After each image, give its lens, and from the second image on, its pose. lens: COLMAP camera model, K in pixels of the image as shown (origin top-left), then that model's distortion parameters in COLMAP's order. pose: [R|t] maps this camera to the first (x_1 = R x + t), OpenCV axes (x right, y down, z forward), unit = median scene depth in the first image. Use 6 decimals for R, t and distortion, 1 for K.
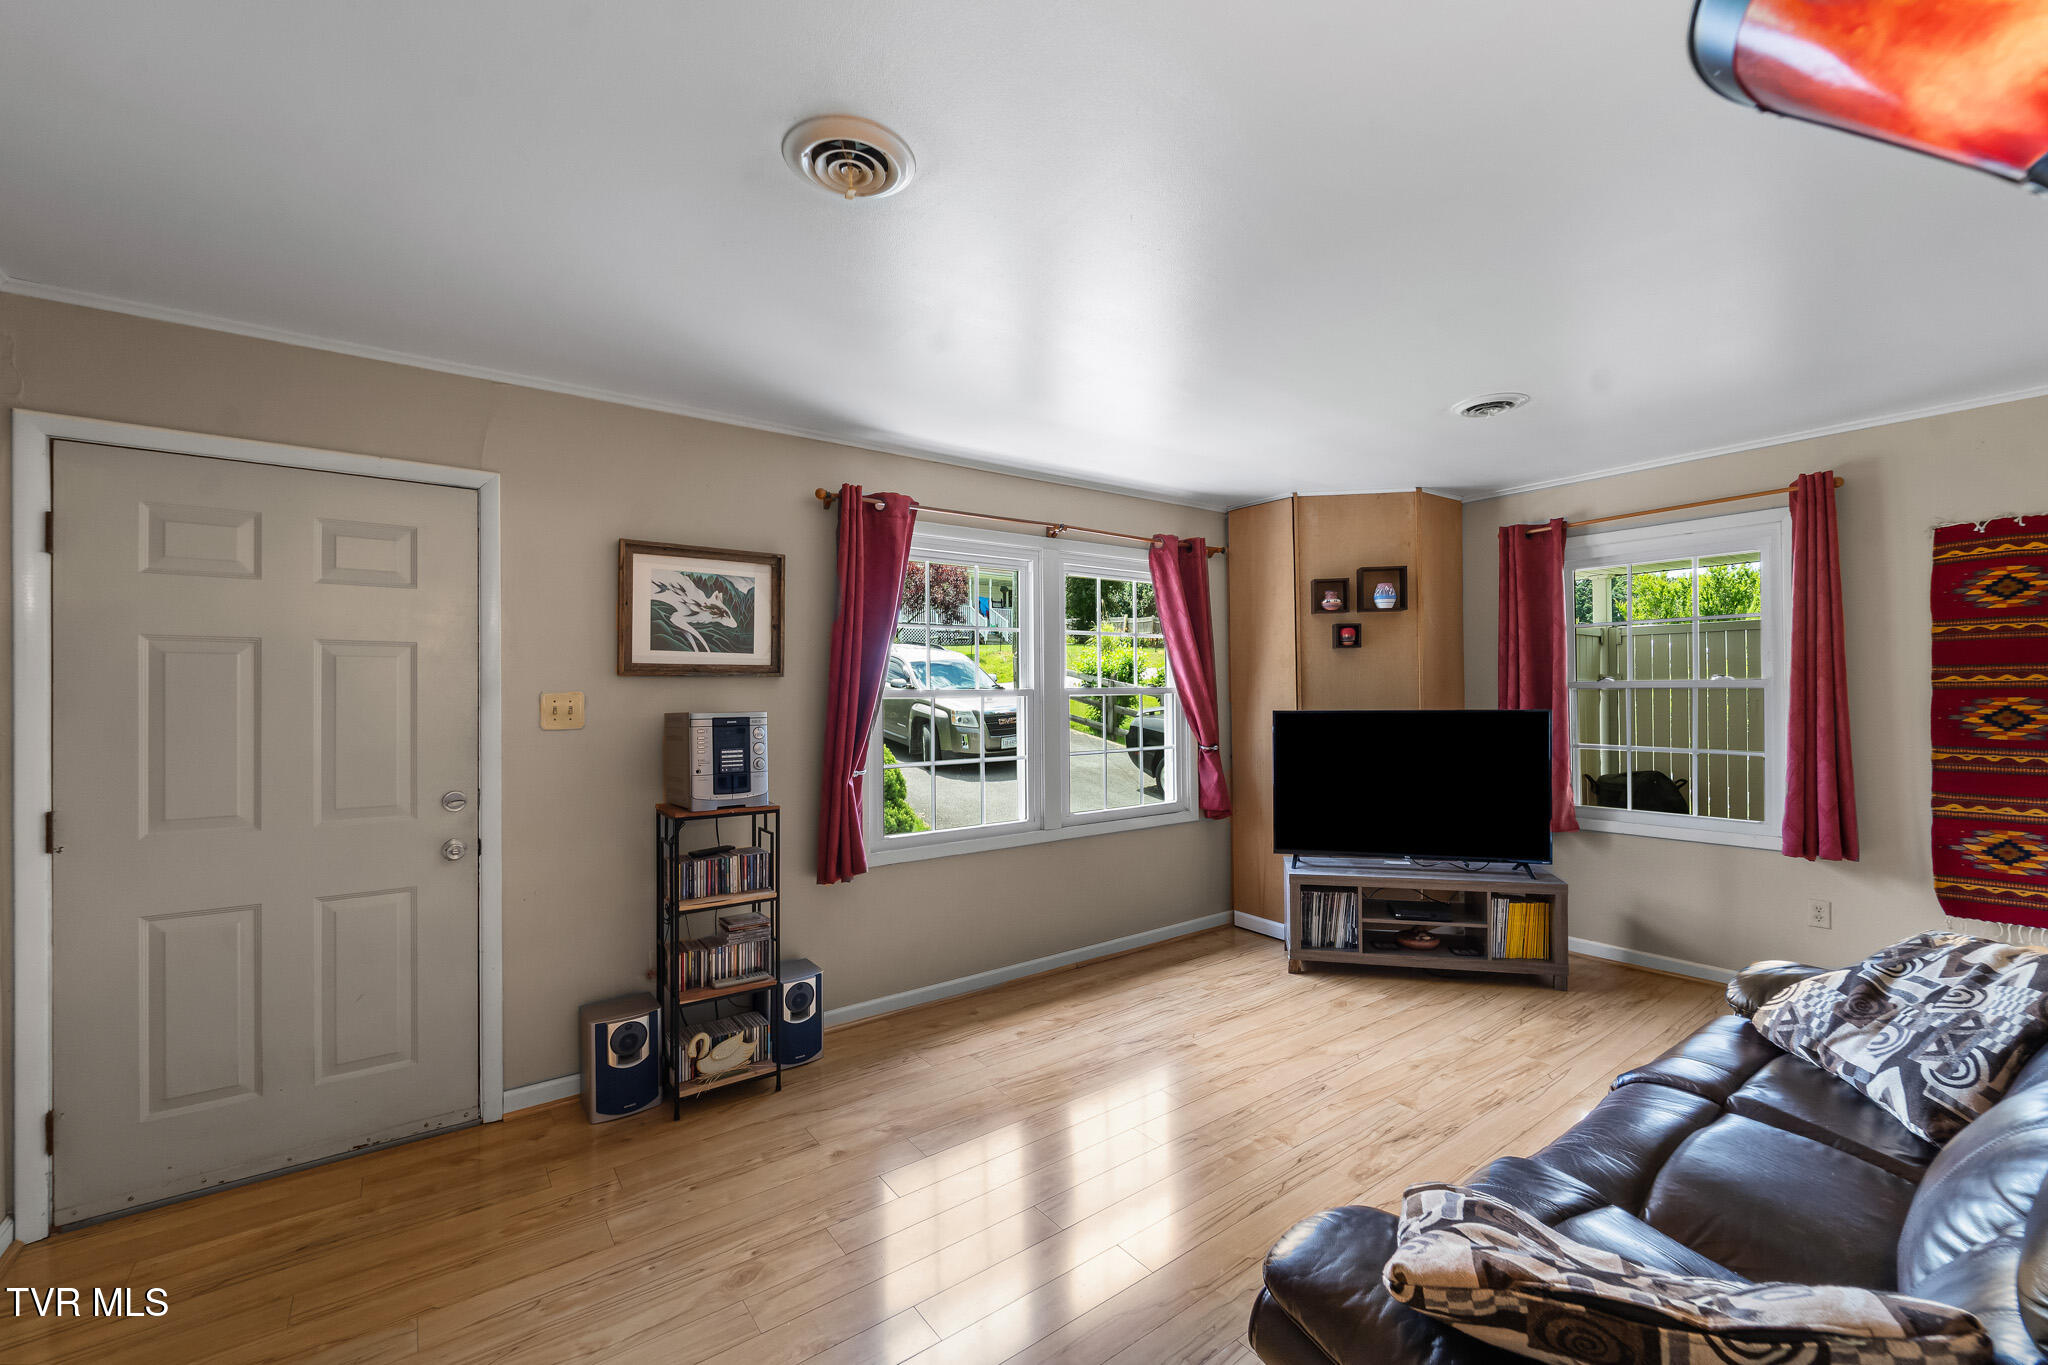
lens RADIAL K [[839.6, 0, 1026.8], [0, 839.6, 674.8], [0, 0, 1]] dist [-0.002564, -0.000333]
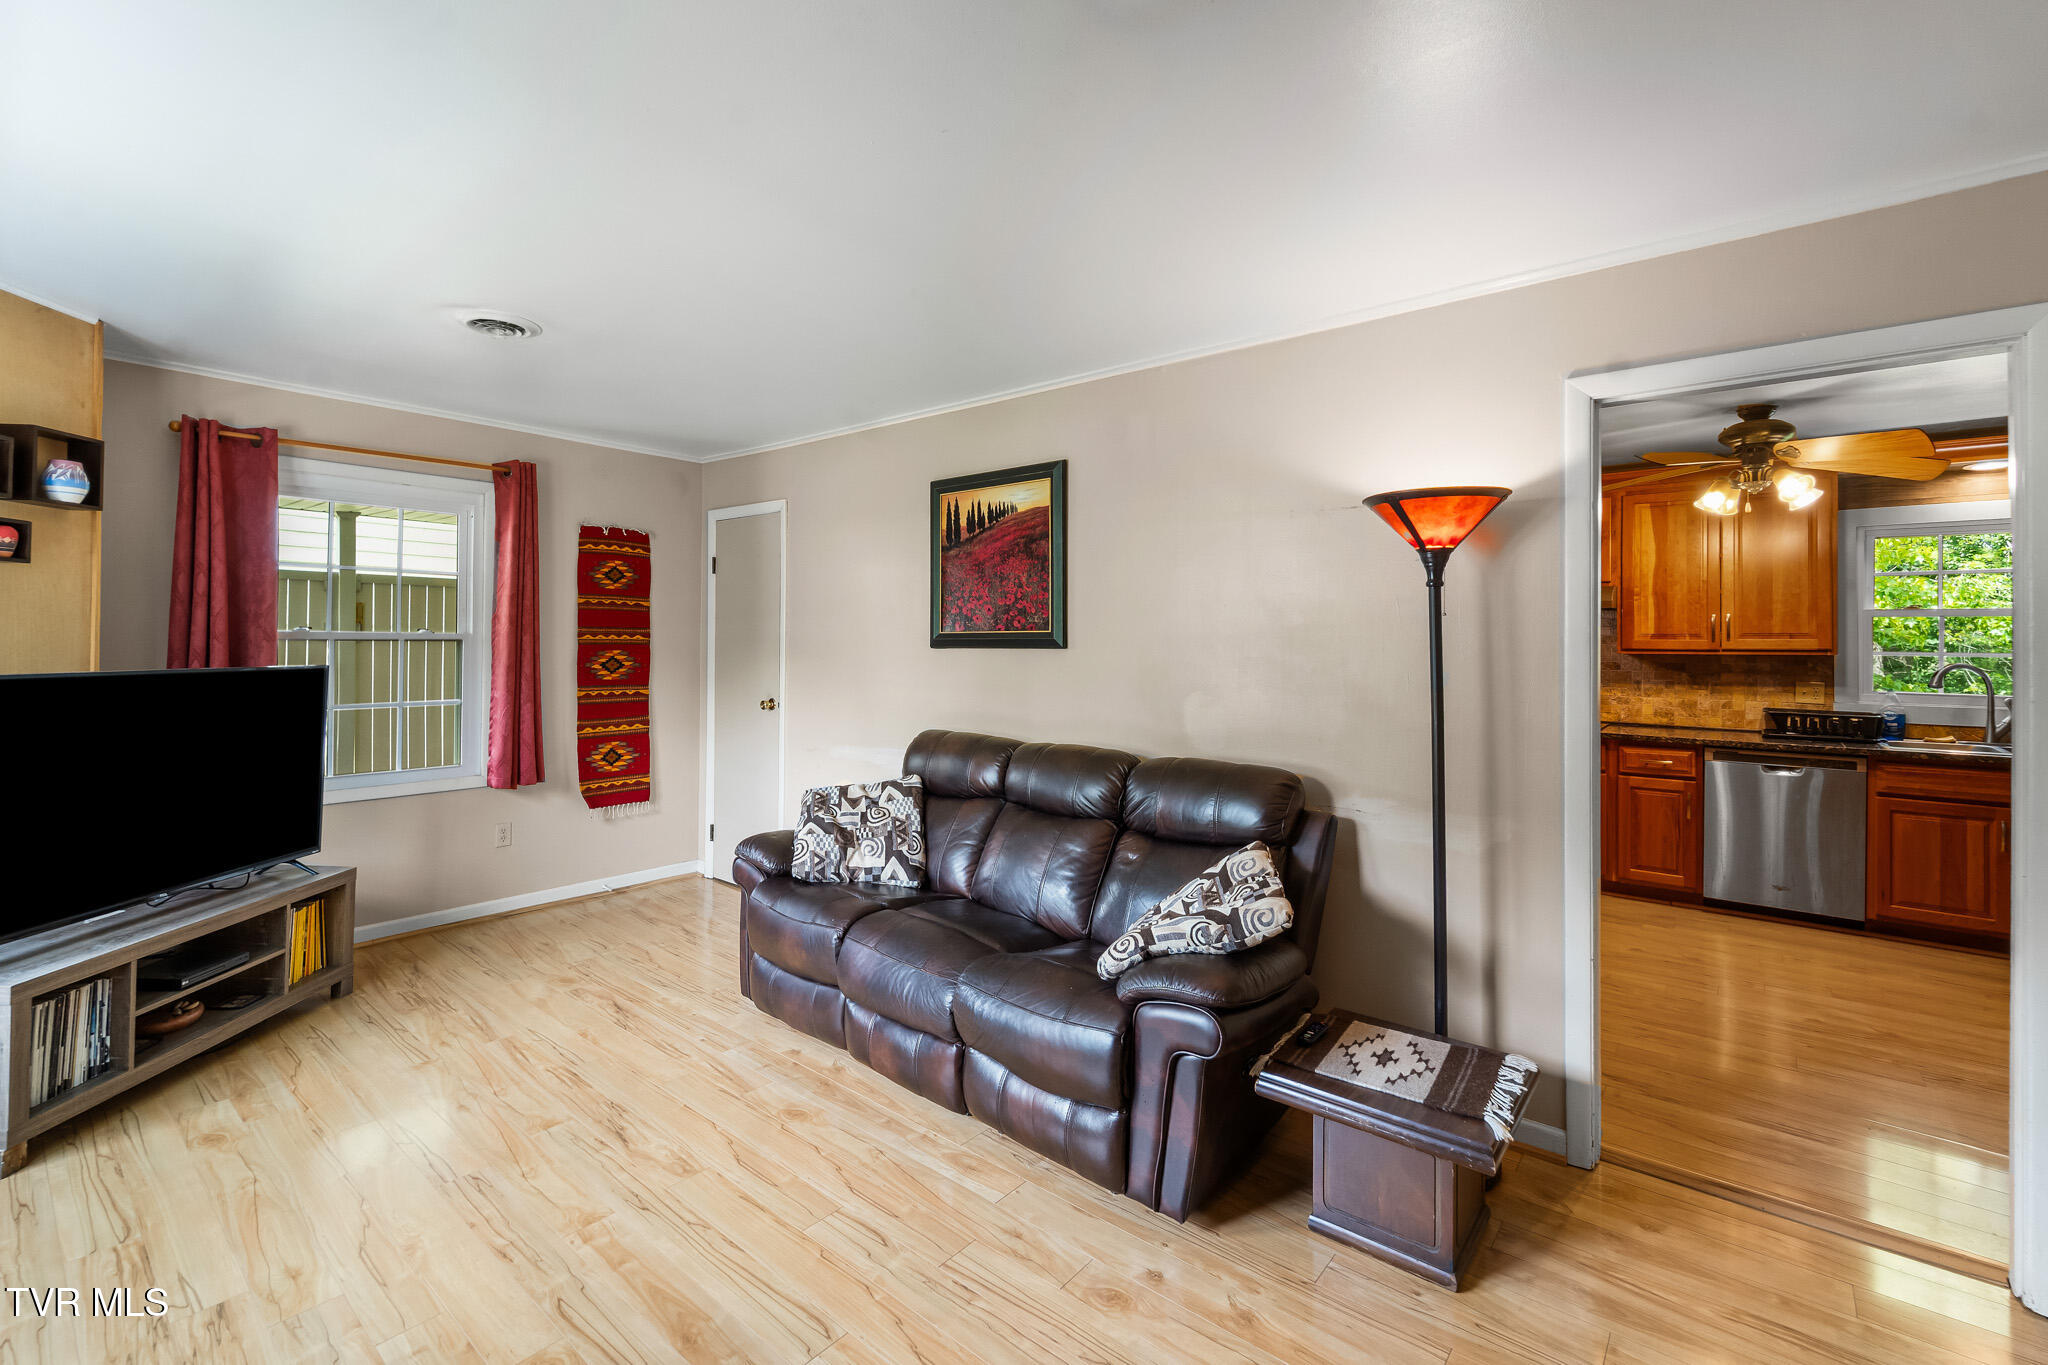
lens RADIAL K [[882.8, 0, 1017.6], [0, 882.8, 634.2], [0, 0, 1]] dist [0.000998, -0.000150]
pose [[-0.240793, 0.018154, 0.970407, -0.416965], [-0.025261, 0.999369, -0.024964, 0.016330], [-0.970248, -0.030524, -0.240182, 0.583560]]
